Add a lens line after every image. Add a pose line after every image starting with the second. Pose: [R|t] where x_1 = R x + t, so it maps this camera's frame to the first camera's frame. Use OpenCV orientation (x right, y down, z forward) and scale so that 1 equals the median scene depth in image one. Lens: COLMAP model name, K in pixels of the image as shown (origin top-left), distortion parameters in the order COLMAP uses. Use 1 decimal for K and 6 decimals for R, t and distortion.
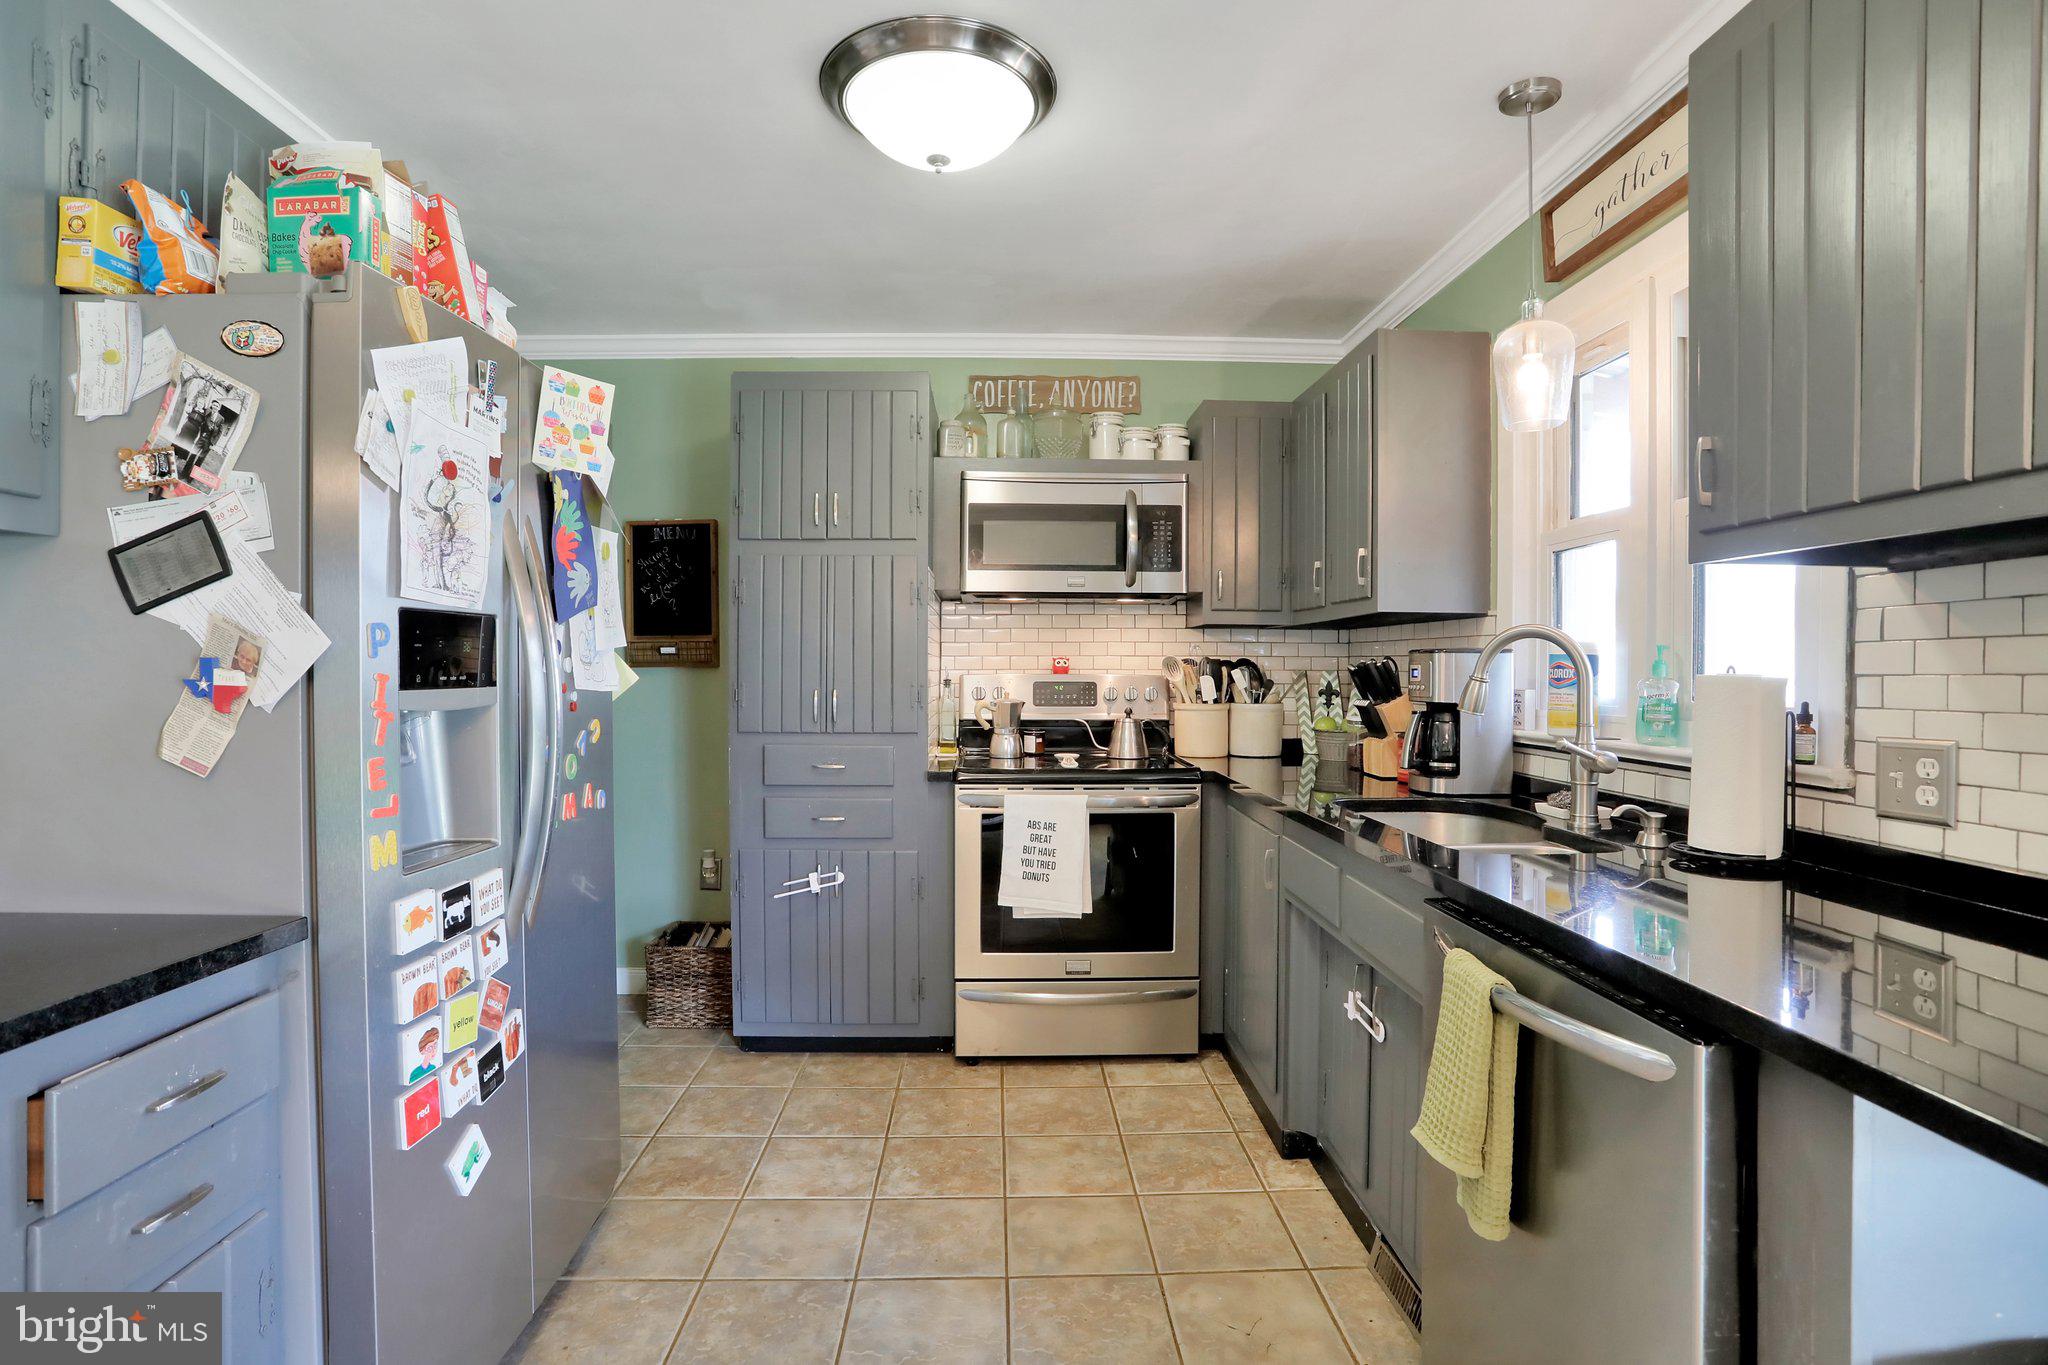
lens RADIAL K [[1005.7, 0, 1014.1], [0, 1005.7, 674.1], [0, 0, 1]] dist [-0.076078, 0.036747]
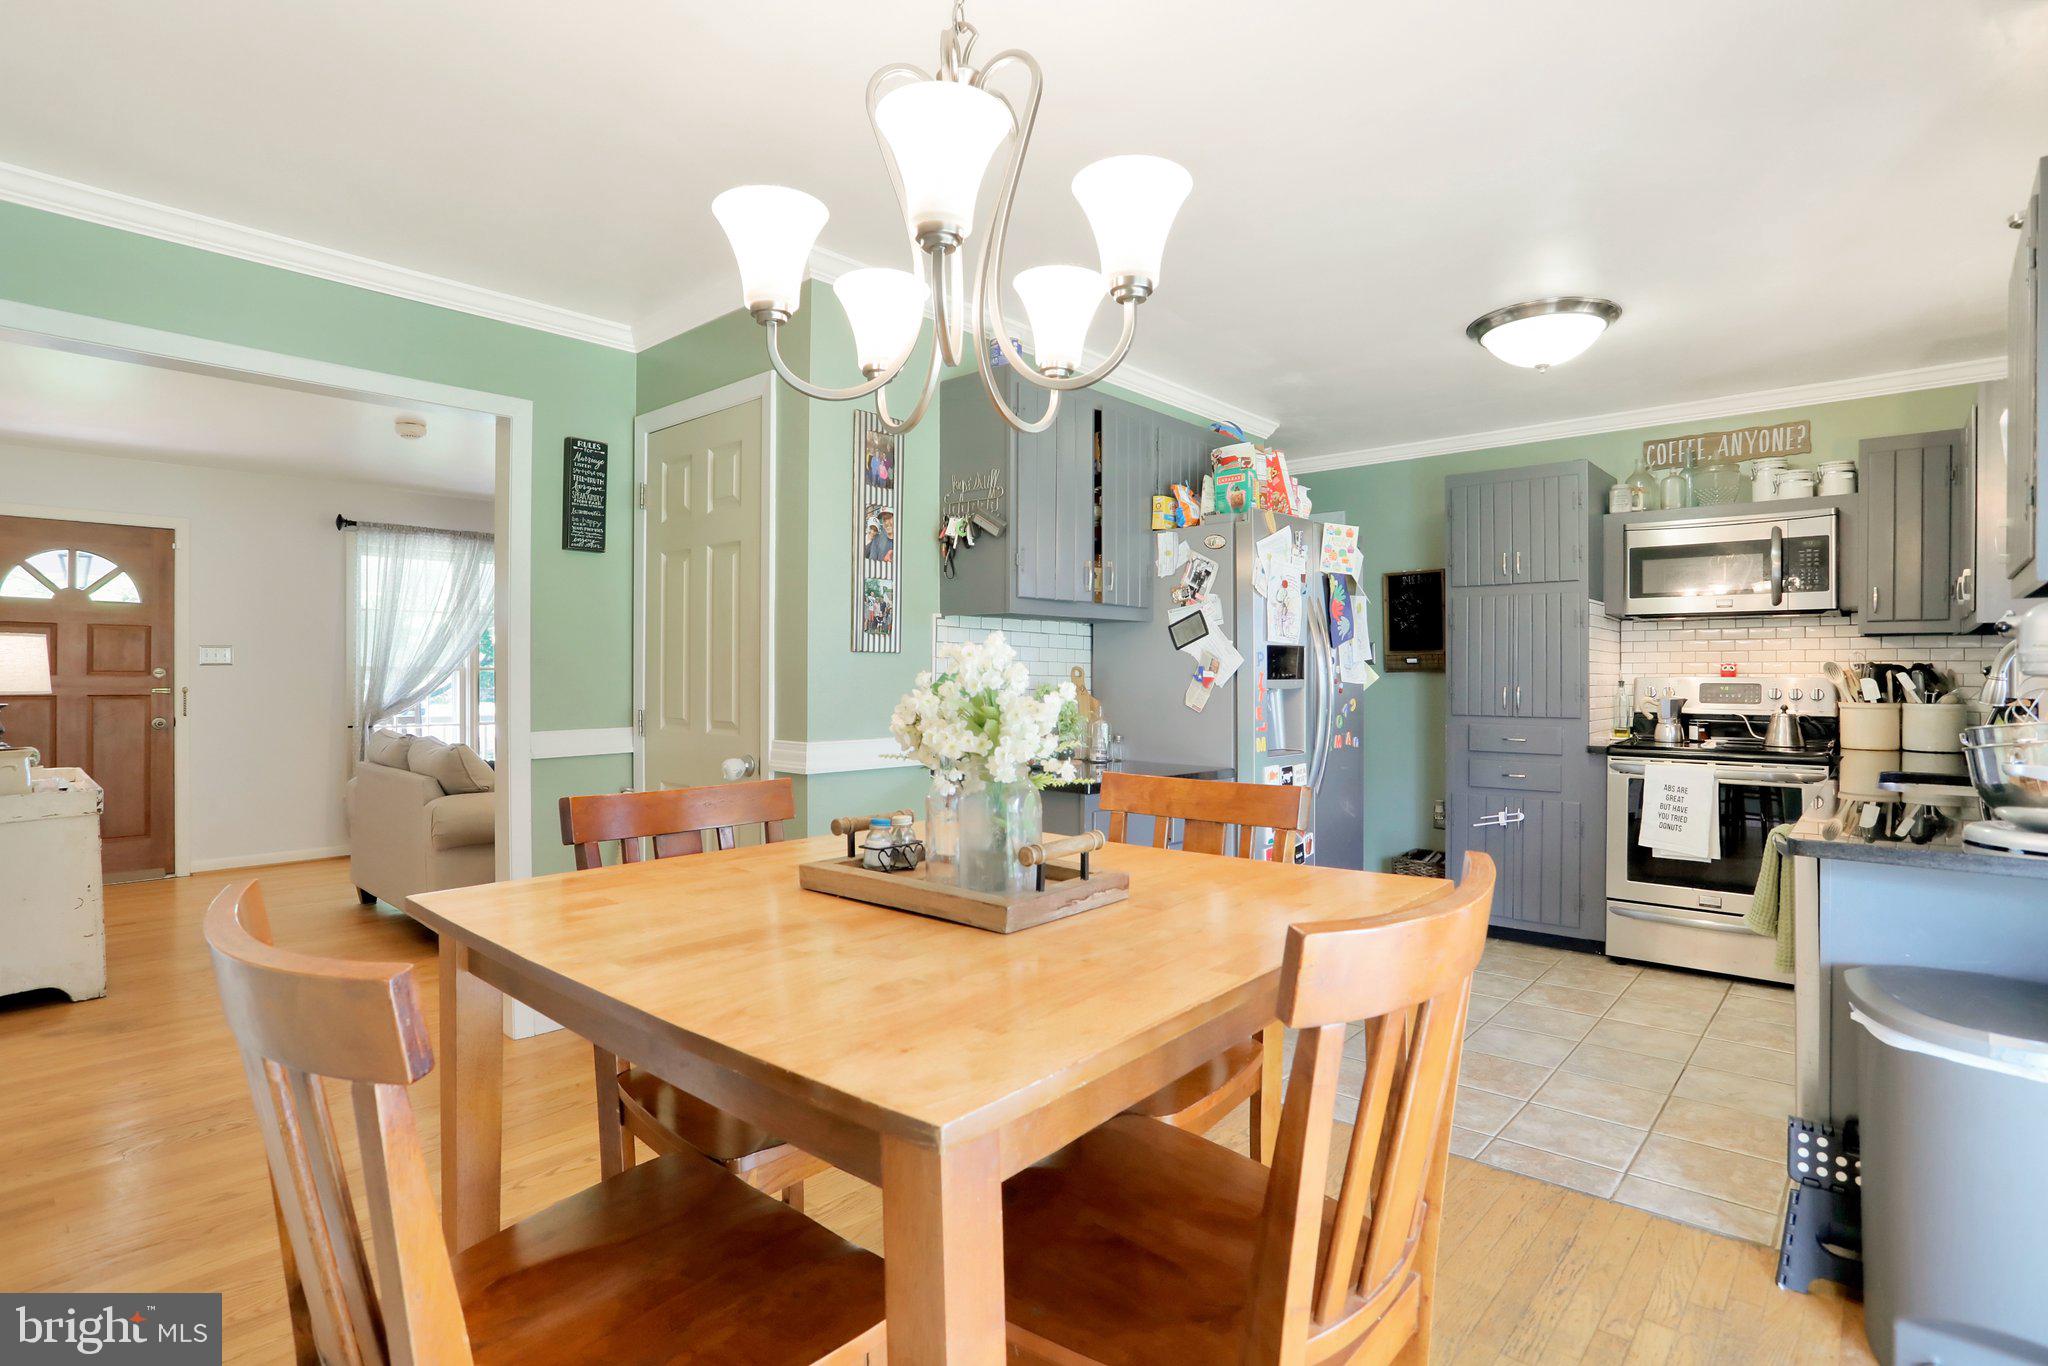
lens RADIAL K [[1000.6, 0, 1058.8], [0, 1000.6, 675.6], [0, 0, 1]] dist [-0.070656, 0.039483]
pose [[0.751238, -0.000799, -0.660030, 0.385079], [-0.004112, 0.999974, -0.005890, 0.015049], [0.660018, 0.007138, 0.751216, -0.746758]]
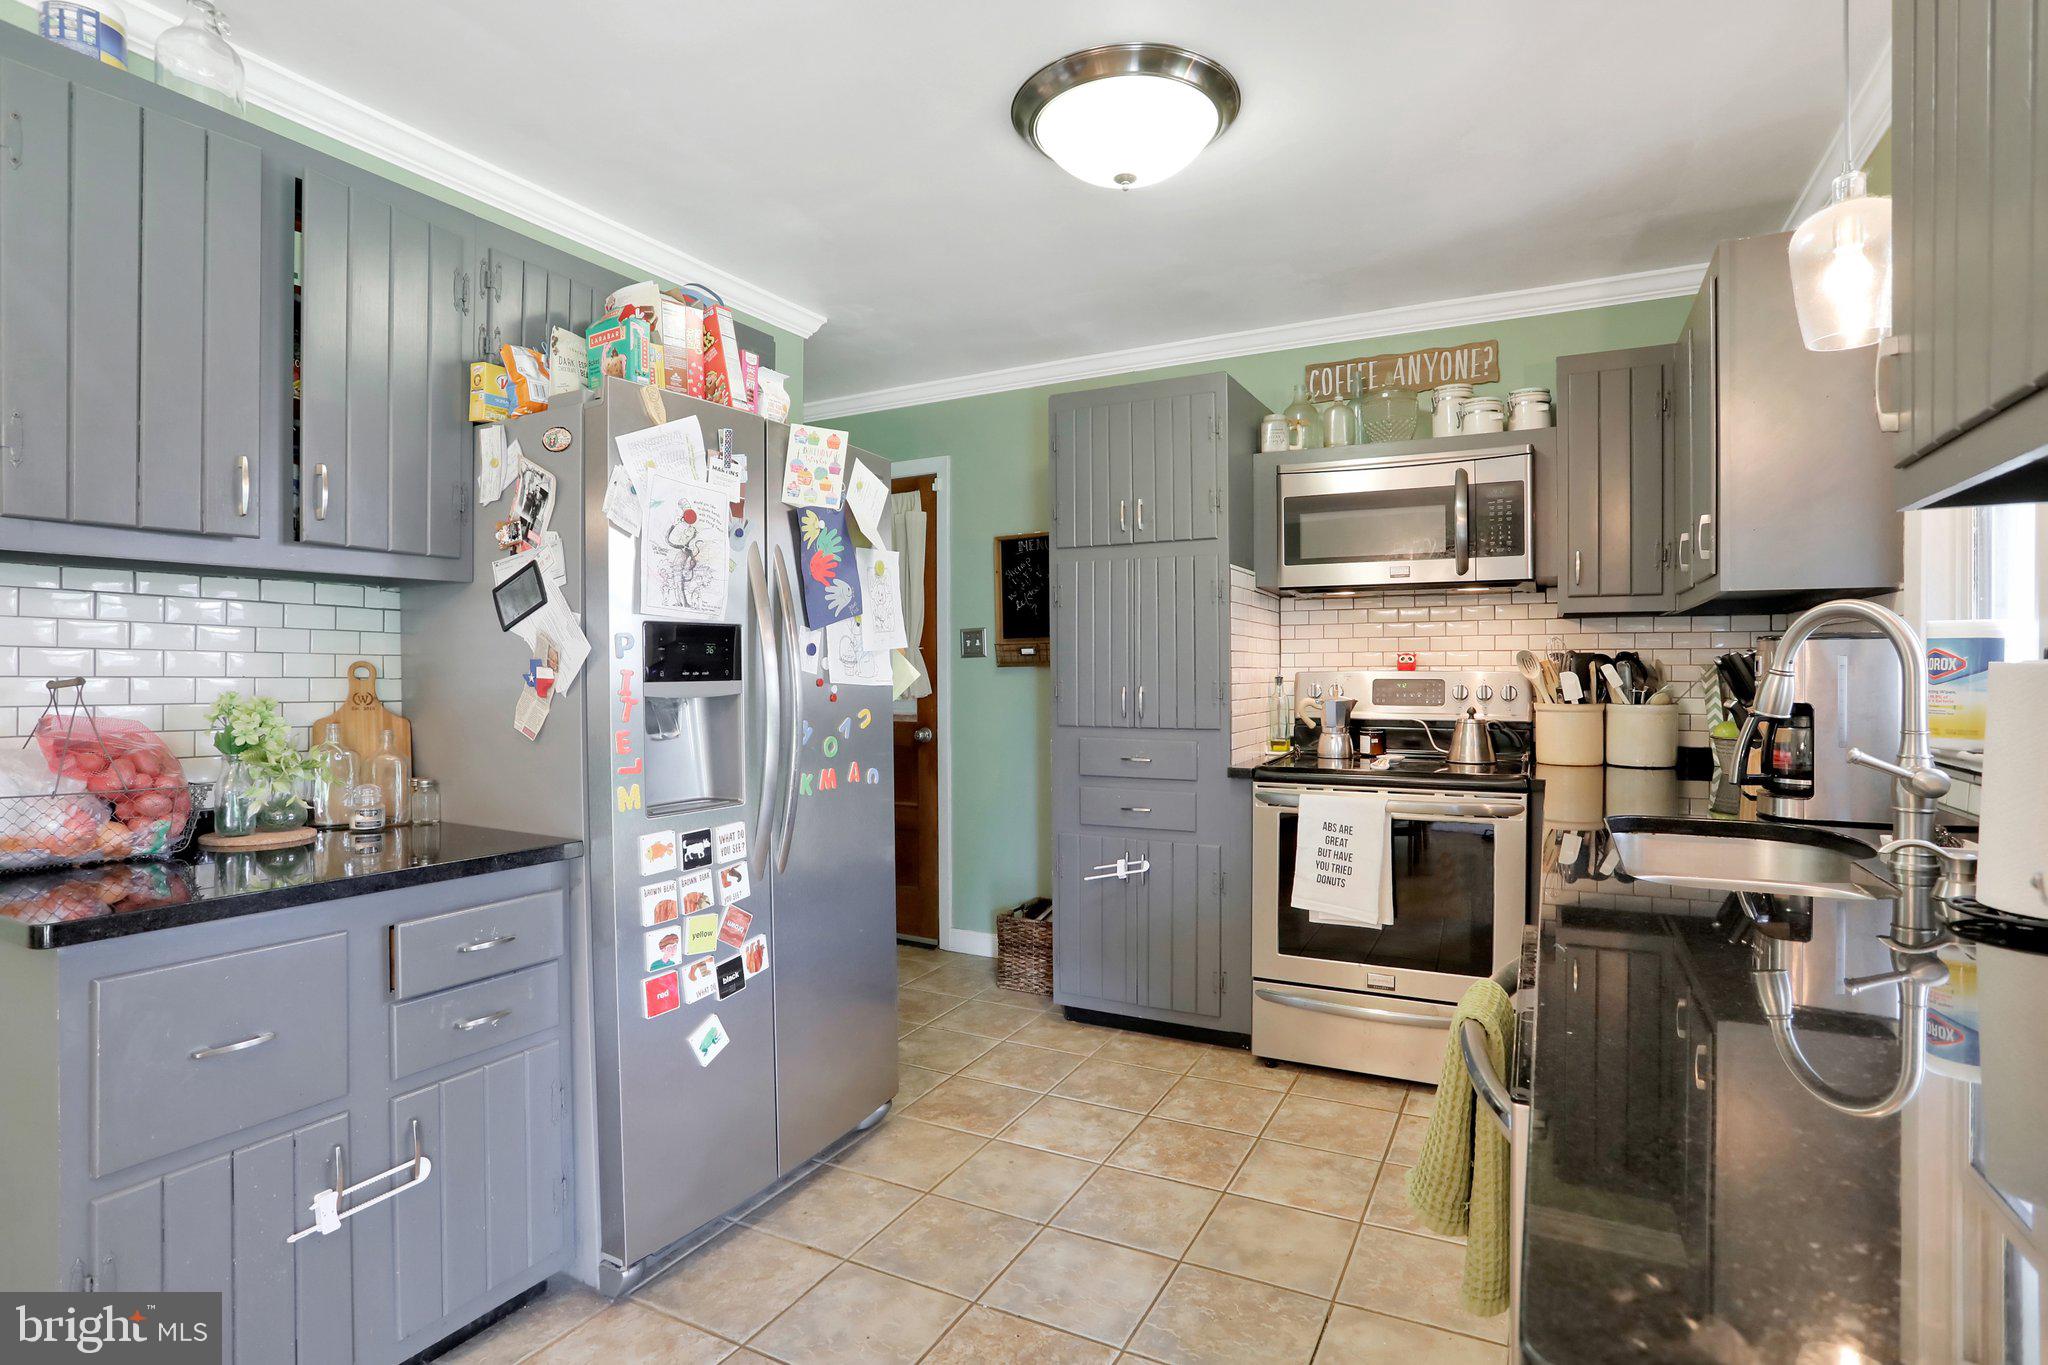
lens RADIAL K [[1005.7, 0, 1014.1], [0, 1005.7, 674.1], [0, 0, 1]] dist [-0.076078, 0.036747]
pose [[0.873427, -0.003831, -0.486940, 0.315437], [0.003273, 0.999993, -0.001996, 0.006302], [0.486944, 0.000150, 0.873433, 0.025140]]
